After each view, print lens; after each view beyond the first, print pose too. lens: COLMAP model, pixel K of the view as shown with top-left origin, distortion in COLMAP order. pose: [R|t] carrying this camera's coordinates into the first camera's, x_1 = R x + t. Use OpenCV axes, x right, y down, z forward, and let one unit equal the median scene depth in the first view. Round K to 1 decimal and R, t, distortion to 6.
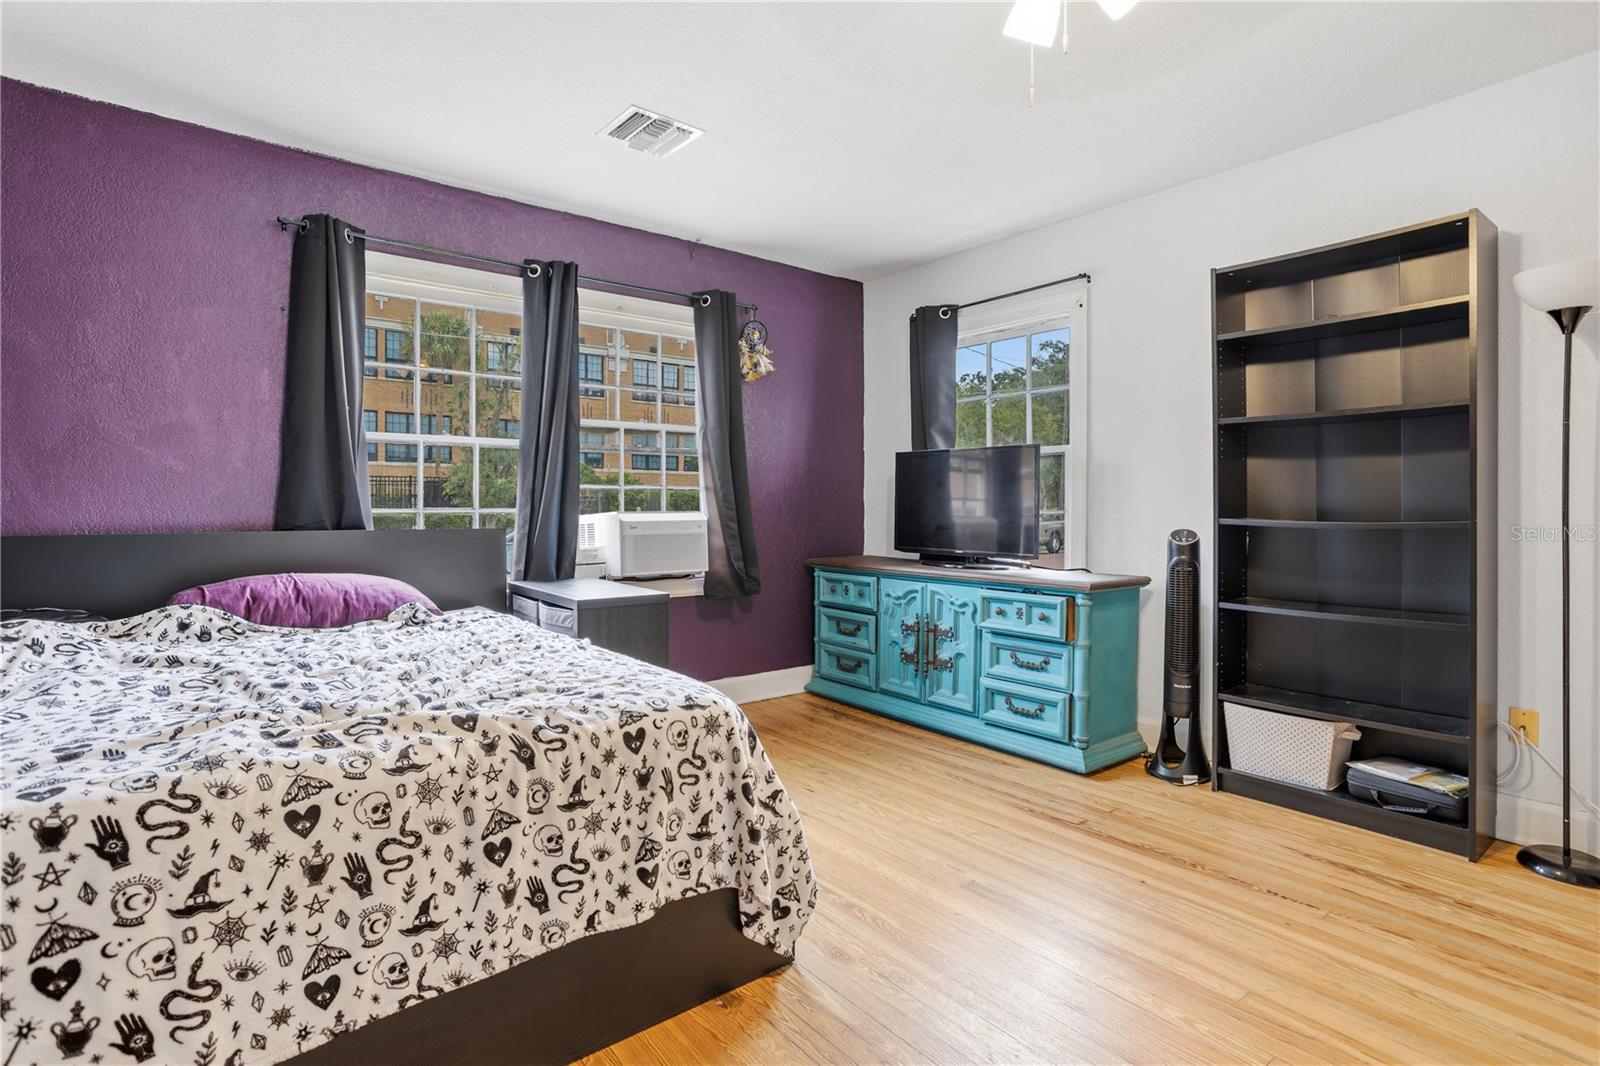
lens RADIAL K [[786.3, 0, 810.1], [0, 786.3, 515.7], [0, 0, 1]] dist [-0.047117, 0.024009]
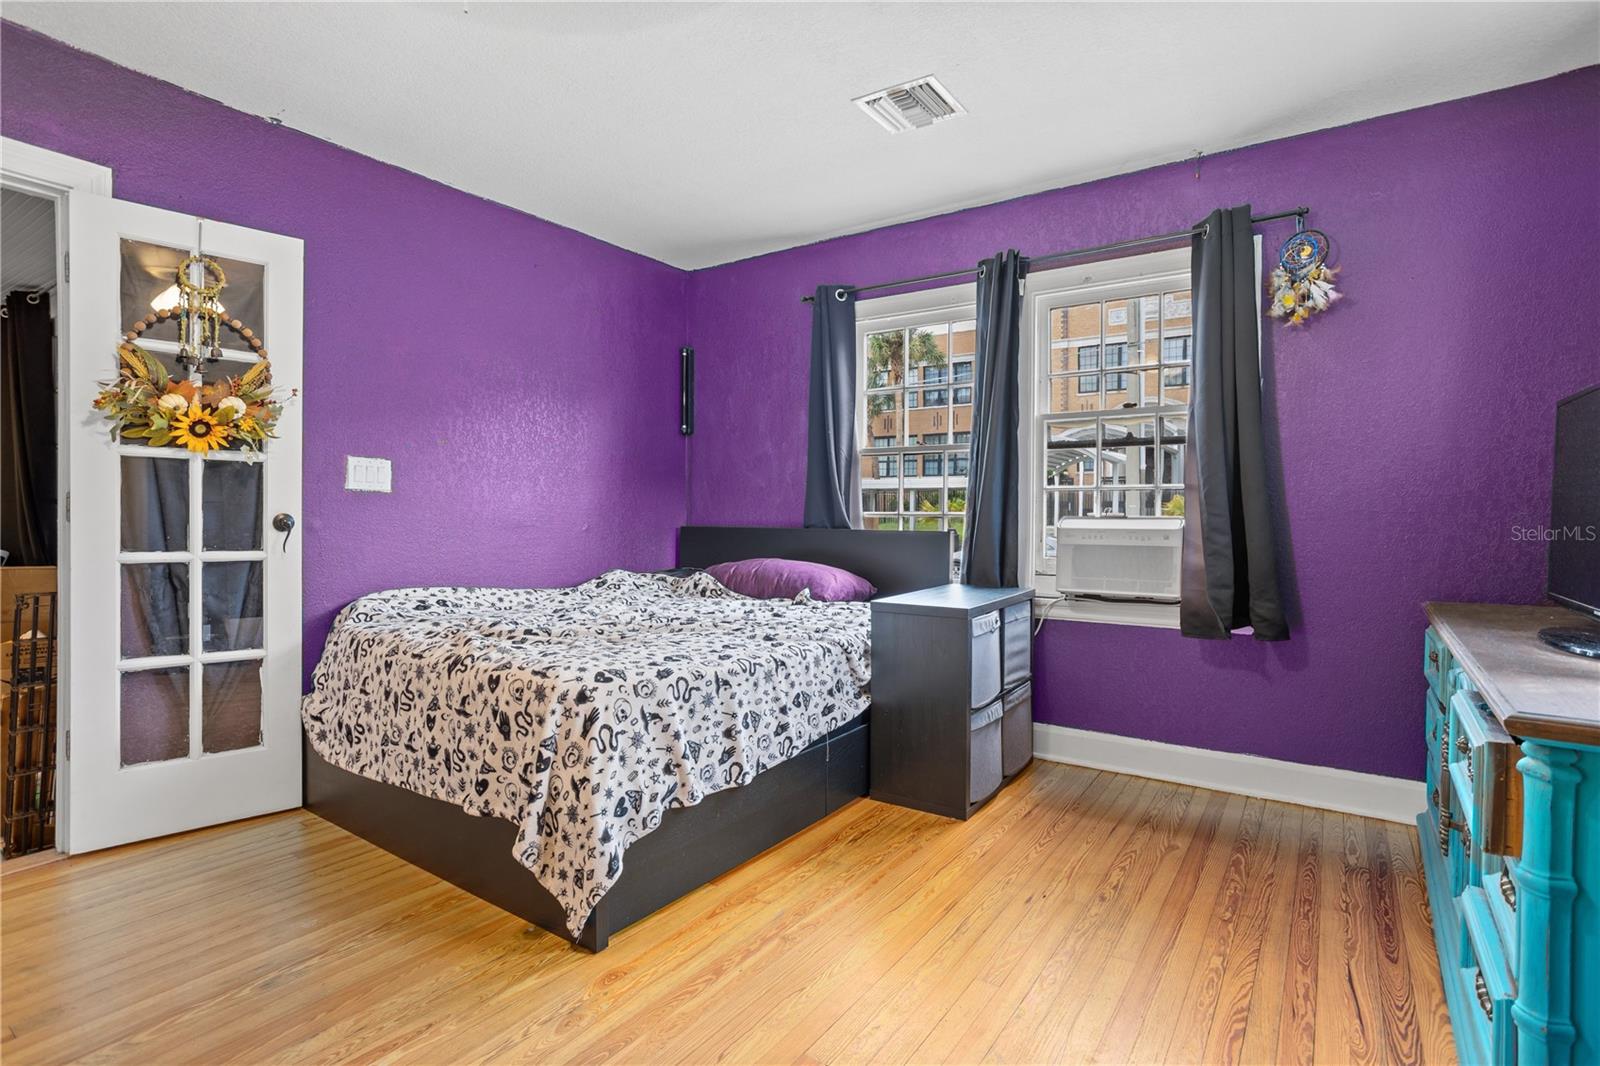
lens RADIAL K [[786.3, 0, 805.0], [0, 786.3, 527.1], [0, 0, 1]] dist [-0.047117, 0.024009]
pose [[0.289554, 0.018258, -0.956988, 0.551763], [-0.016627, 0.999763, 0.014044, -0.001406], [0.957017, 0.011845, 0.289789, 0.520194]]
